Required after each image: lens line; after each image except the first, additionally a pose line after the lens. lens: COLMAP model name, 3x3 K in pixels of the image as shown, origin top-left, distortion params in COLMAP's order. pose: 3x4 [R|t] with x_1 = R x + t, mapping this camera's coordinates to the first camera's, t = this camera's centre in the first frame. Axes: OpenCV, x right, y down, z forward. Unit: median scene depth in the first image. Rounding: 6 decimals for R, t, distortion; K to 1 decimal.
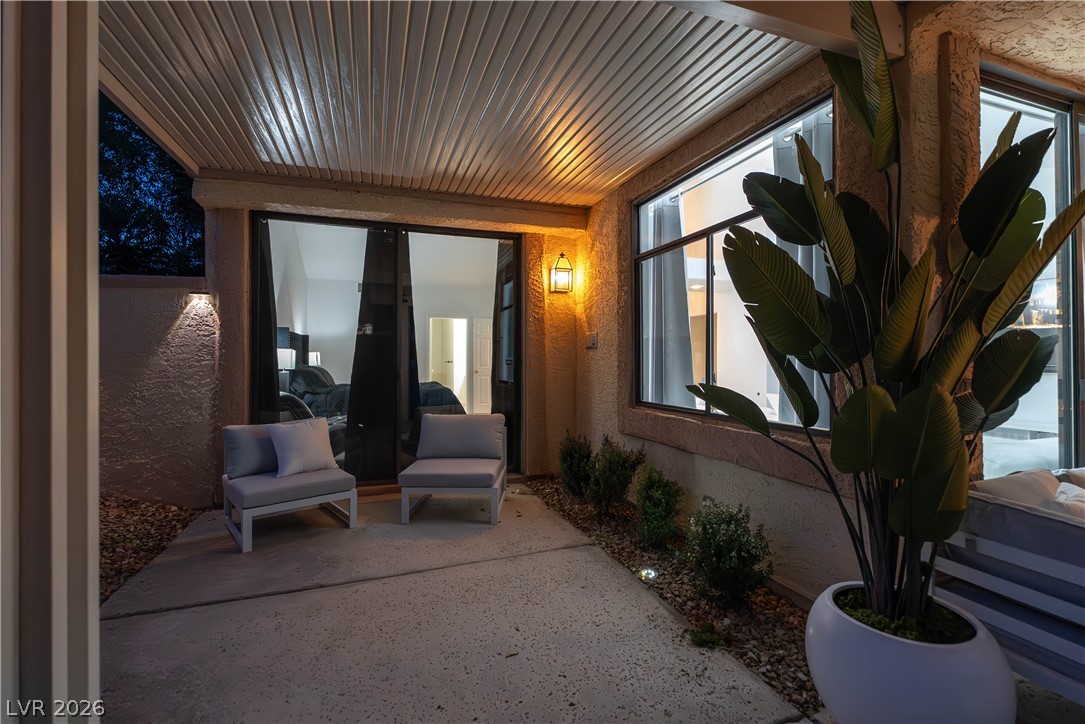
lens RADIAL K [[483.5, 0, 545.6], [0, 483.5, 359.6], [0, 0, 1]] dist [-0.003295, 0.000037]
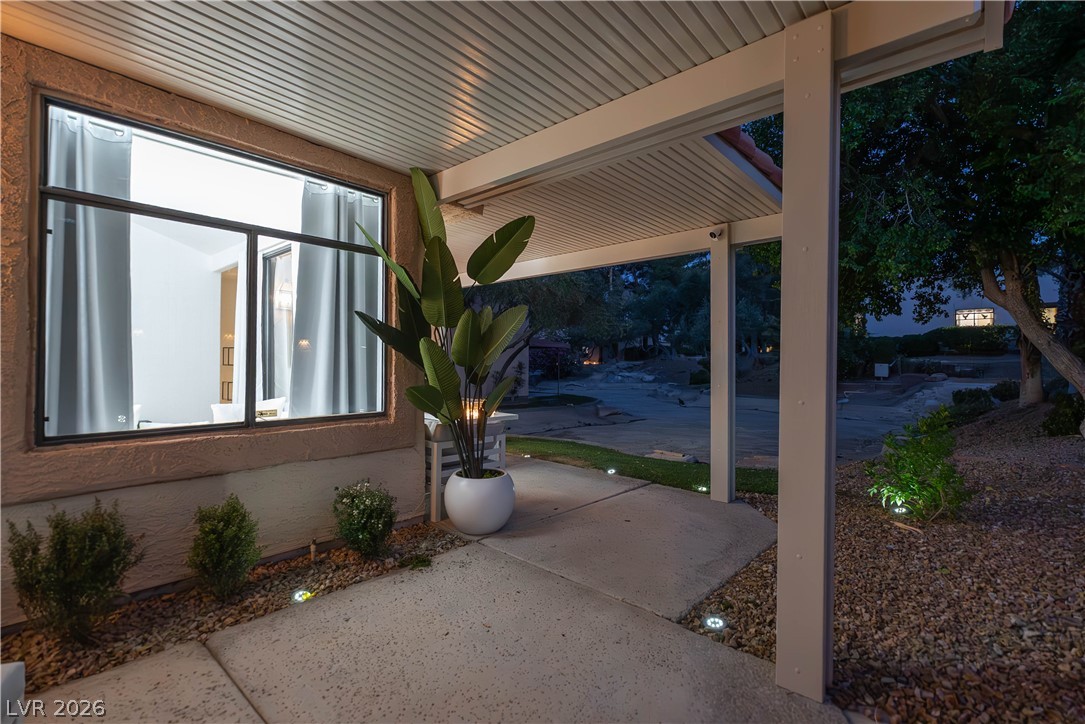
lens RADIAL K [[483.5, 0, 546.0], [0, 483.5, 362.8], [0, 0, 1]] dist [-0.003295, 0.000037]
pose [[-0.485511, 0.000532, 0.874230, -0.548494], [-0.004850, 0.999983, -0.003302, -0.004091], [-0.874217, -0.005843, -0.485500, 0.687624]]
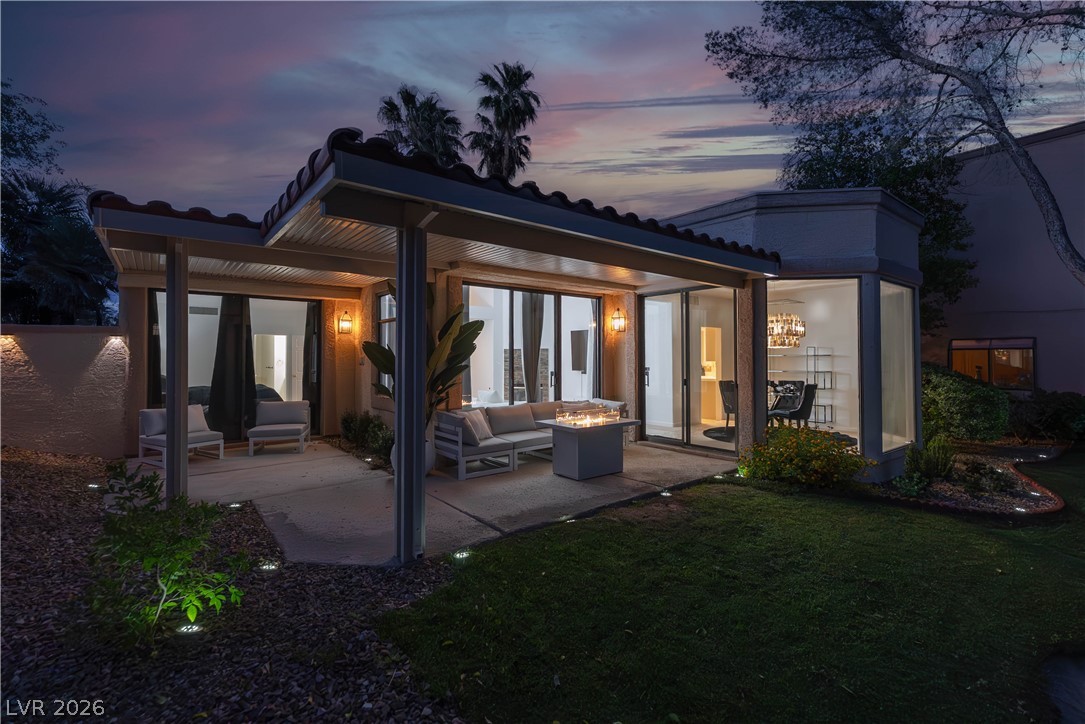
lens RADIAL K [[483.5, 0, 547.1], [0, 483.5, 347.7], [0, 0, 1]] dist [-0.003295, 0.000037]
pose [[0.943582, 0.005849, 0.331086, 0.177781], [0.000524, 0.999816, -0.019156, -0.059321], [-0.331137, 0.018249, 0.943406, -1.157583]]
